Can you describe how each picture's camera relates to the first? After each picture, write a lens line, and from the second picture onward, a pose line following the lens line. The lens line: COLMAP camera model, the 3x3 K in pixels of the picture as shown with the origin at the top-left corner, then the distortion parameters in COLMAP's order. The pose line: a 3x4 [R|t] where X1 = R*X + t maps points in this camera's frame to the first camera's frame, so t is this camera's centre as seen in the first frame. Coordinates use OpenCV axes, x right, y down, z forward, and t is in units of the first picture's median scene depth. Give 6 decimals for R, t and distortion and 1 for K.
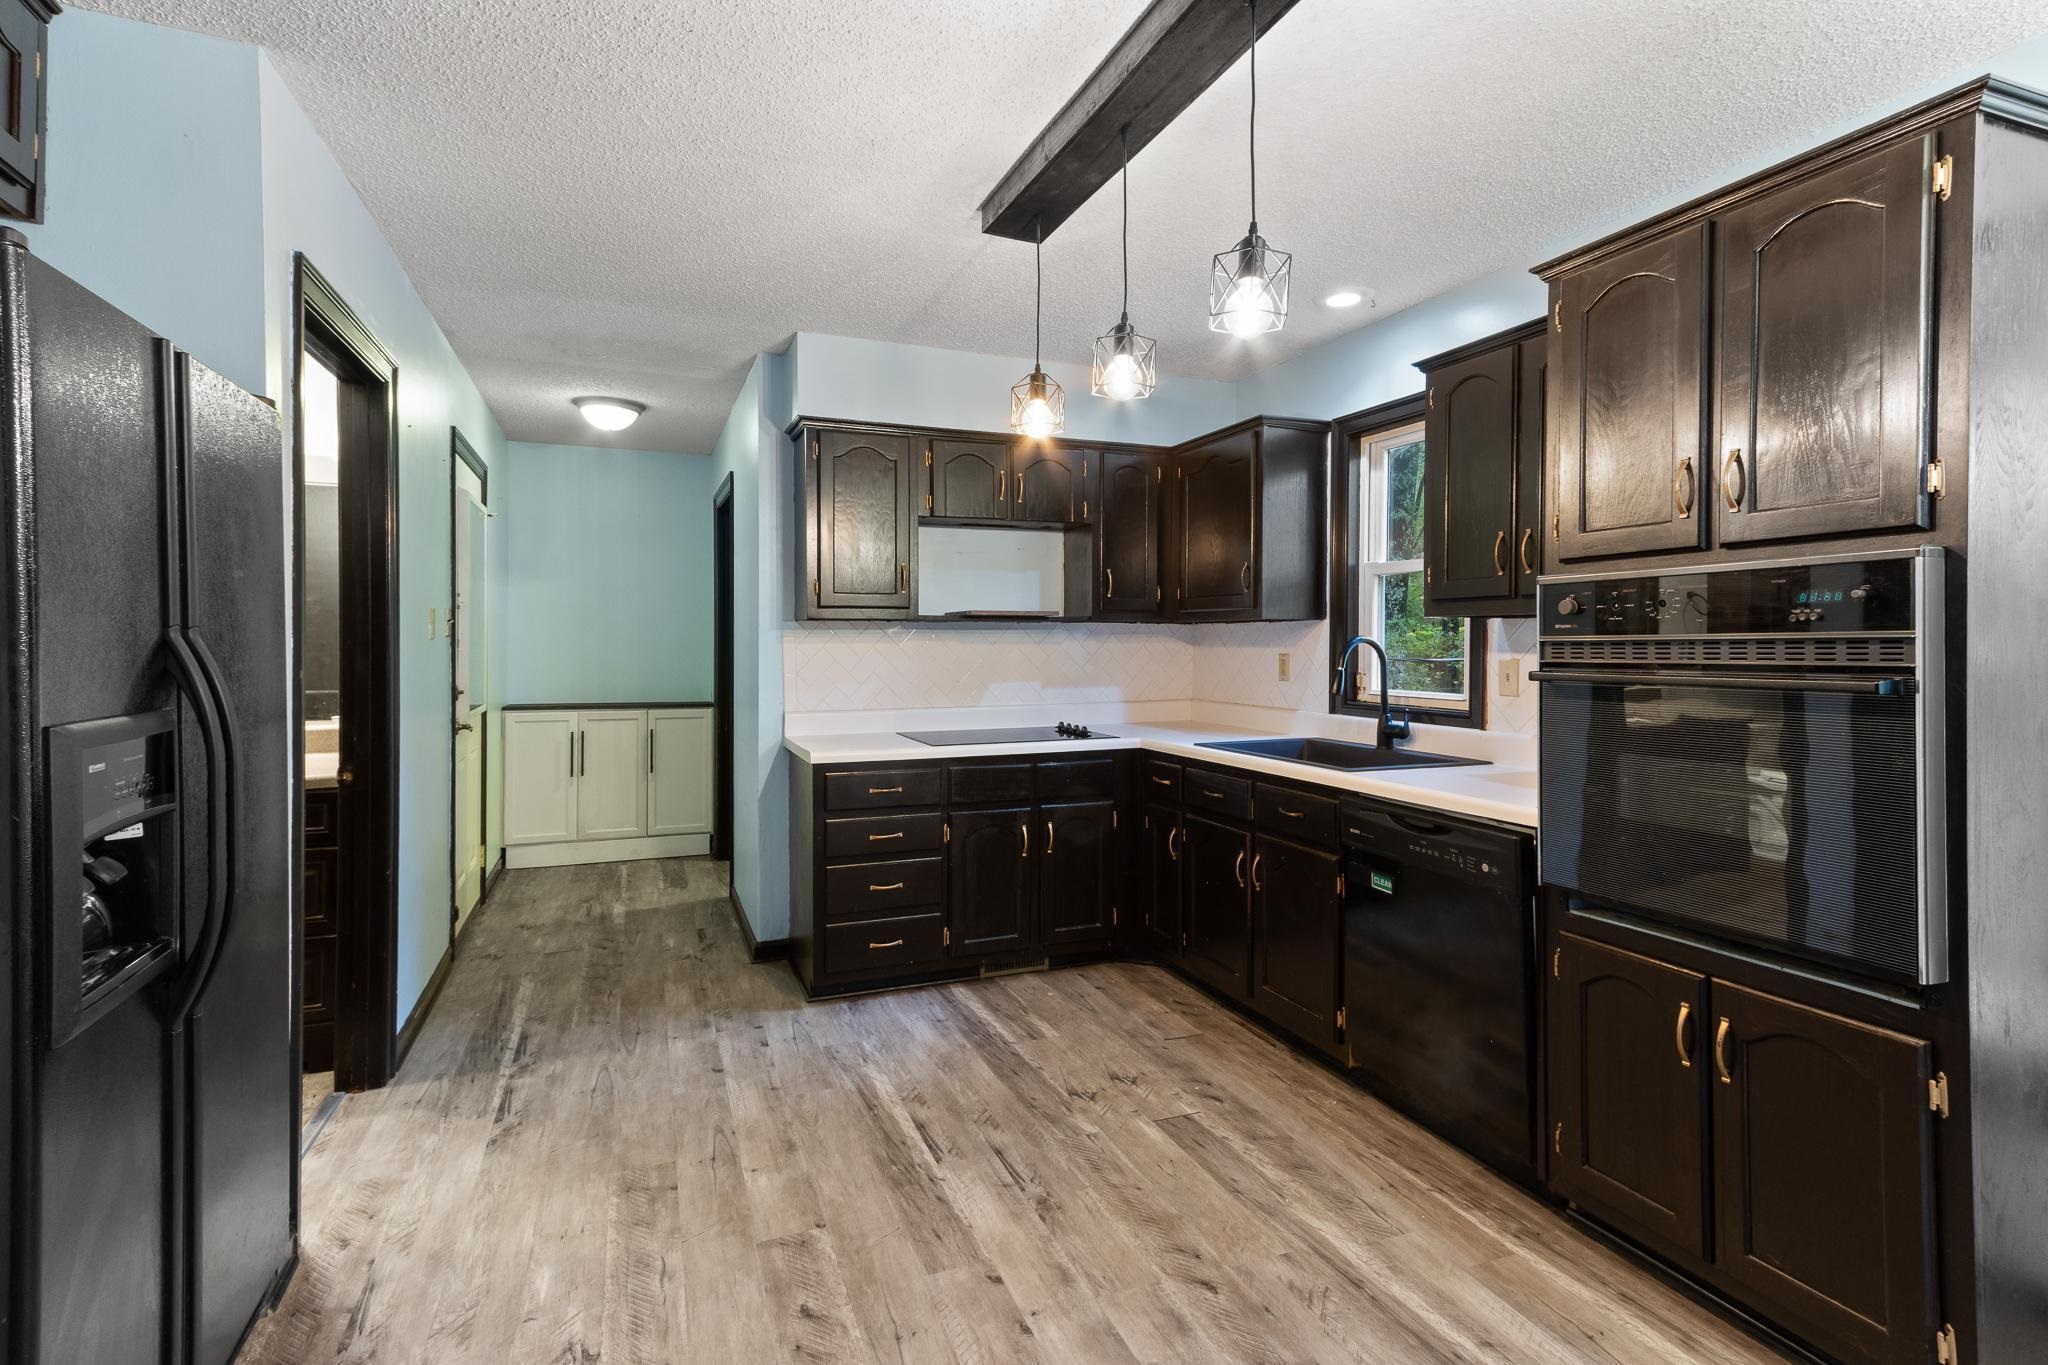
lens RADIAL K [[993.0, 0, 1007.7], [0, 993.0, 648.5], [0, 0, 1]] dist [0.031788, -0.001273]
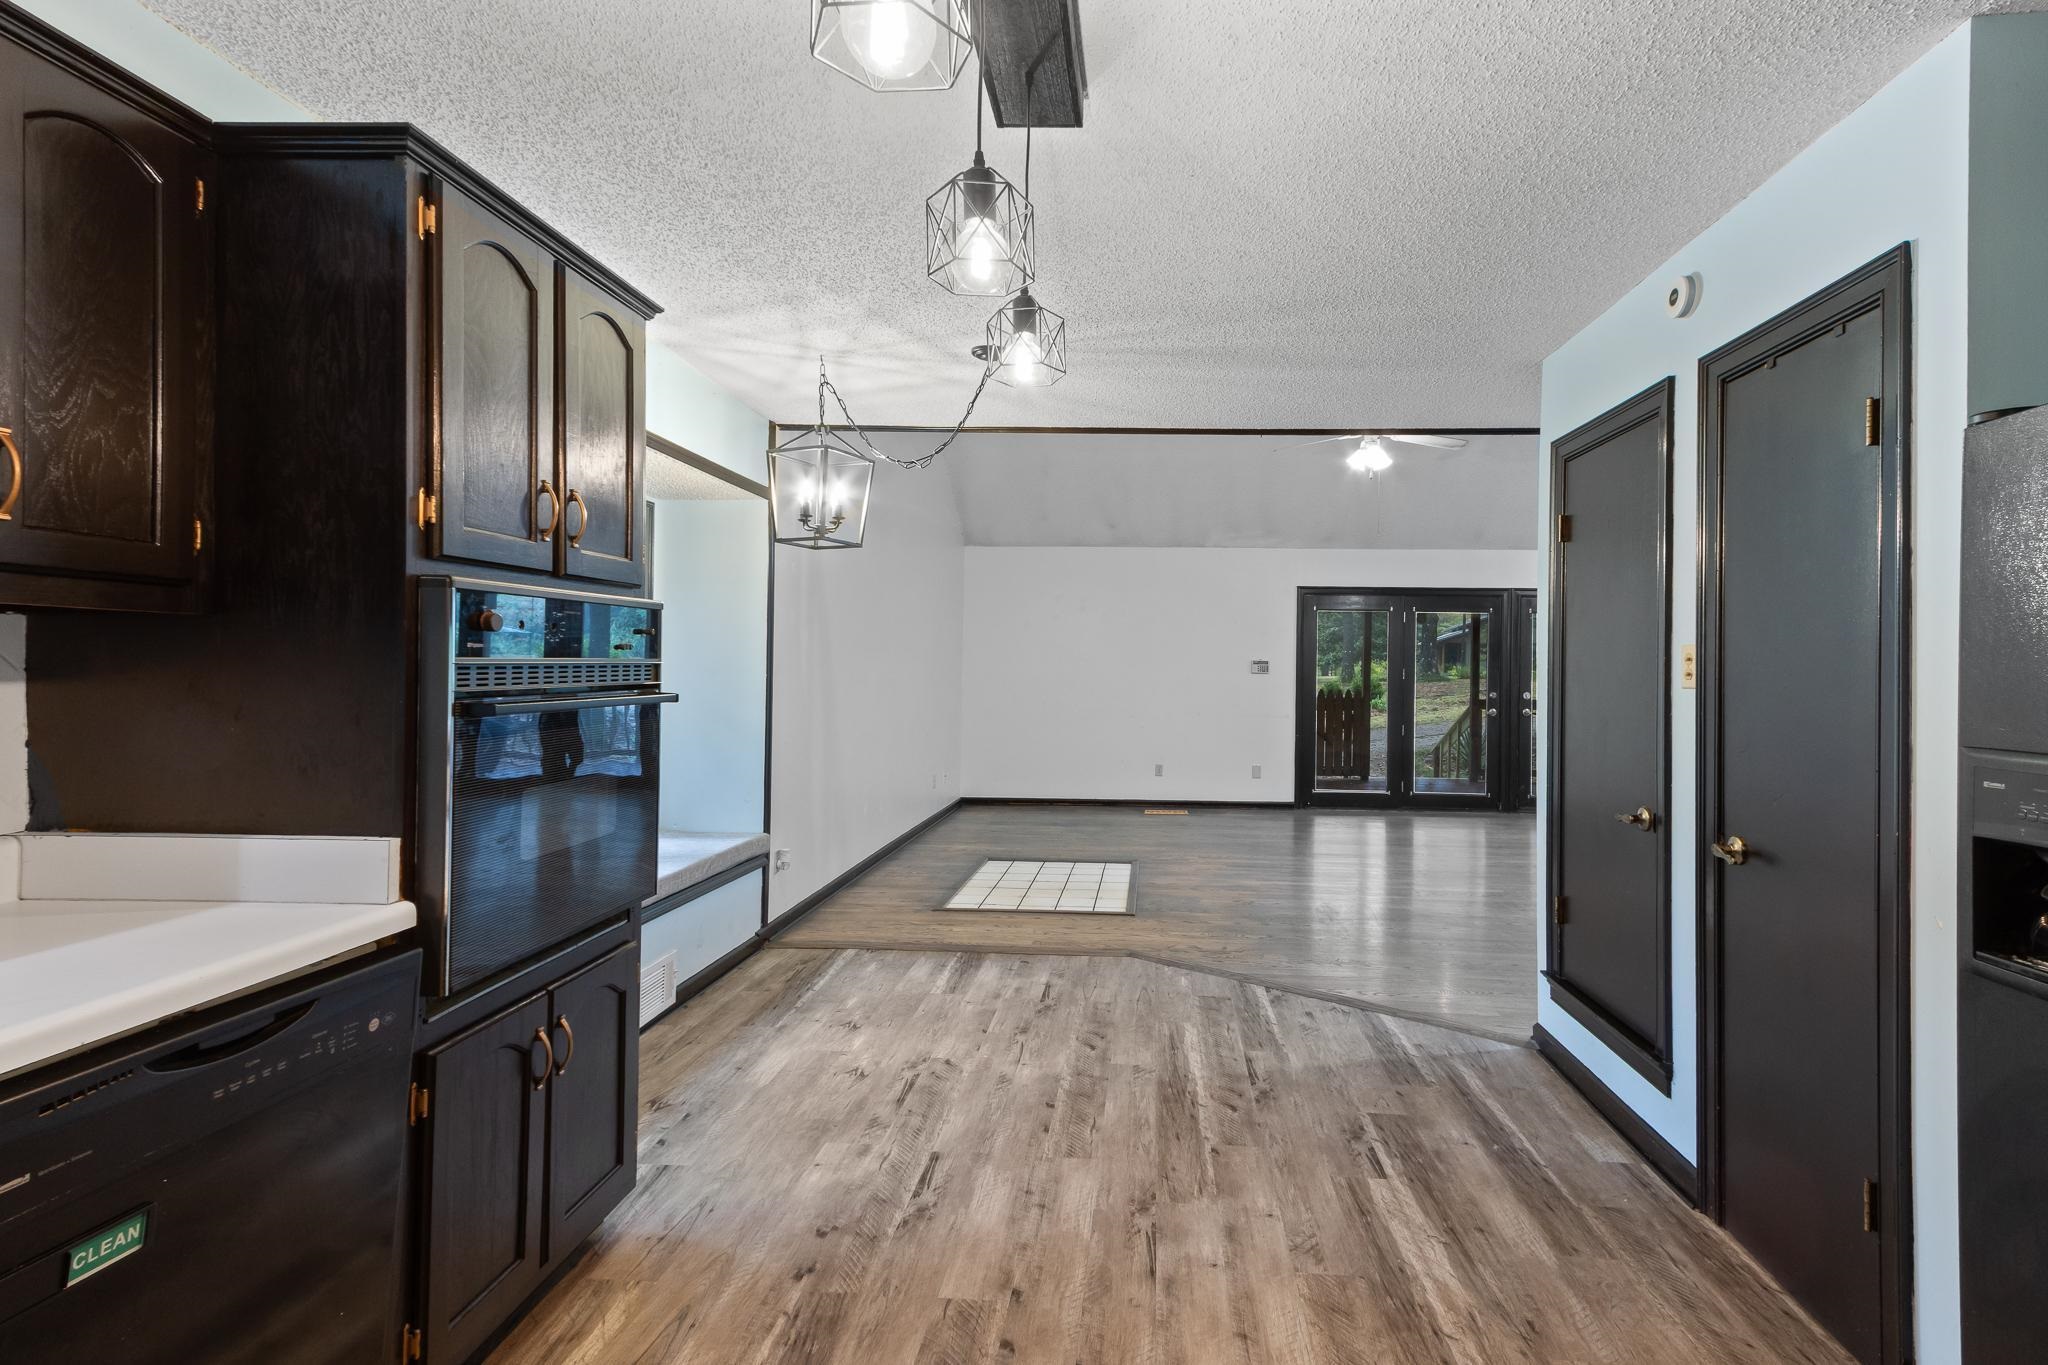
lens RADIAL K [[951.1, 0, 1095.1], [0, 951.1, 666.2], [0, 0, 1]] dist [0.027987, -0.001545]
pose [[-0.911623, -0.011182, 0.410874, -0.141728], [-0.011755, 0.999930, 0.001132, -0.009096], [-0.410858, -0.003798, -0.911691, 1.067529]]
